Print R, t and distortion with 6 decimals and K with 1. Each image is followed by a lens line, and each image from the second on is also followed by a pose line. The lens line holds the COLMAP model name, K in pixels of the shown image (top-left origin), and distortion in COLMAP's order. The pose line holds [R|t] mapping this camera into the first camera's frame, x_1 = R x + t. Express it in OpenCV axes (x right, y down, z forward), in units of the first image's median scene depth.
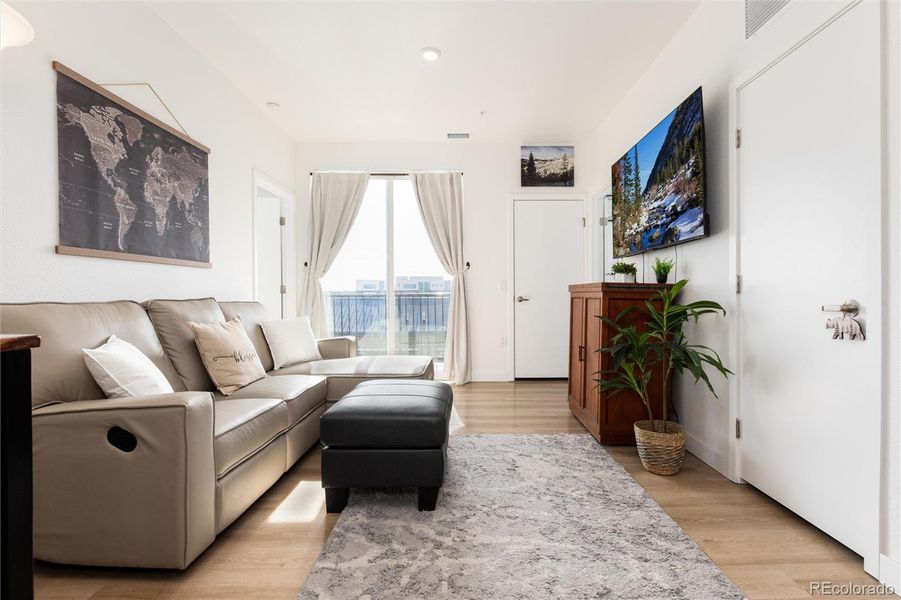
lens RADIAL K [[420.9, 0, 458.6], [0, 420.9, 298.6], [0, 0, 1]] dist [-0.002299, -0.003257]
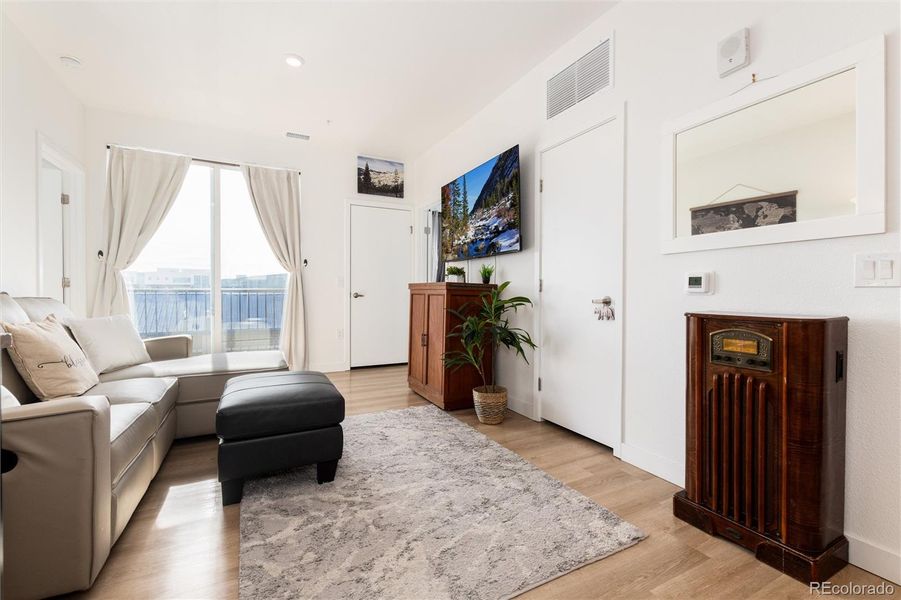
lens RADIAL K [[398.4, 0, 454.9], [0, 398.4, 298.2], [0, 0, 1]] dist [-0.002357, 0.000277]
pose [[0.886996, -0.000841, 0.461777, -0.213734], [-0.003097, 0.999965, 0.007770, 0.000829], [-0.461767, -0.008322, 0.886962, -0.083002]]
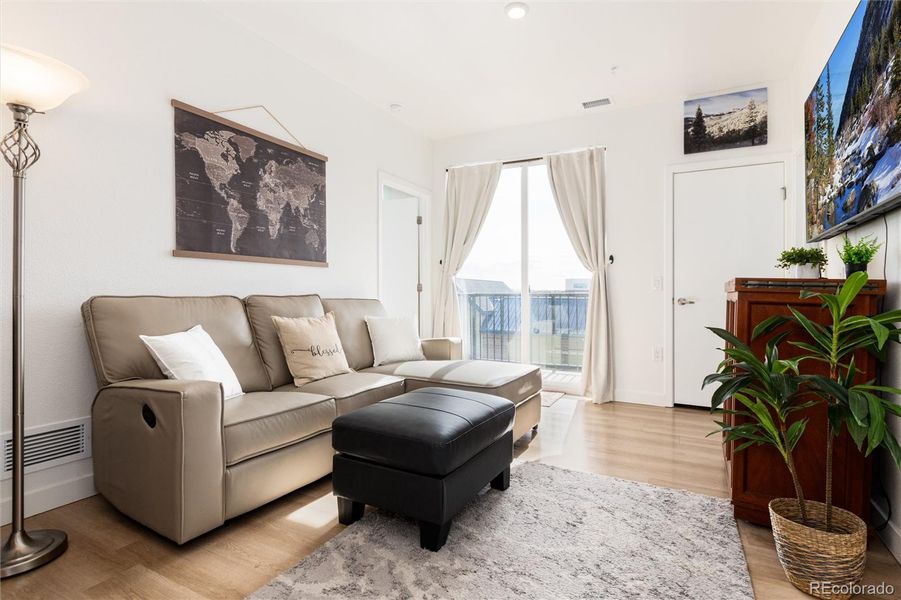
lens RADIAL K [[443.8, 0, 453.3], [0, 443.8, 294.6], [0, 0, 1]] dist [0.008453, -0.003890]
pose [[0.888629, 0.010438, -0.458509, 0.301356], [-0.014576, 0.999879, -0.005488, -0.000802], [0.458396, 0.011560, 0.888673, 0.184675]]
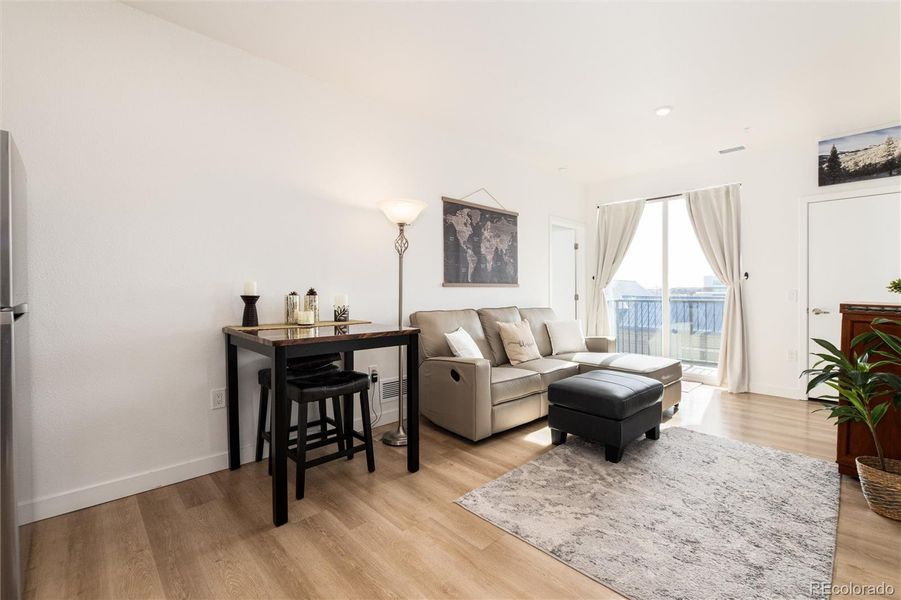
lens RADIAL K [[381.0, 0, 458.9], [0, 381.0, 298.4], [0, 0, 1]] dist [0.001344, -0.002198]
pose [[0.696356, 0.013956, -0.717561, 0.404545], [-0.008598, 0.999901, 0.011104, -0.058588], [0.717645, -0.001563, 0.696408, -0.241387]]
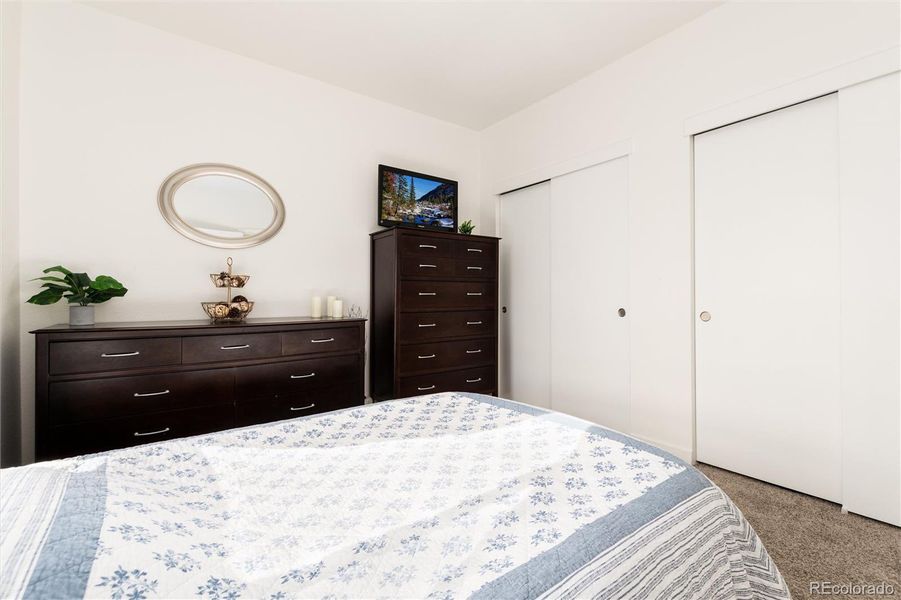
lens RADIAL K [[398.4, 0, 459.6], [0, 398.4, 293.7], [0, 0, 1]] dist [-0.002357, 0.000277]
pose [[-0.591872, -0.014672, 0.805898, -1.969256], [-0.010370, 0.999890, 0.010588, 0.328932], [-0.805965, -0.002091, -0.591959, 2.735024]]
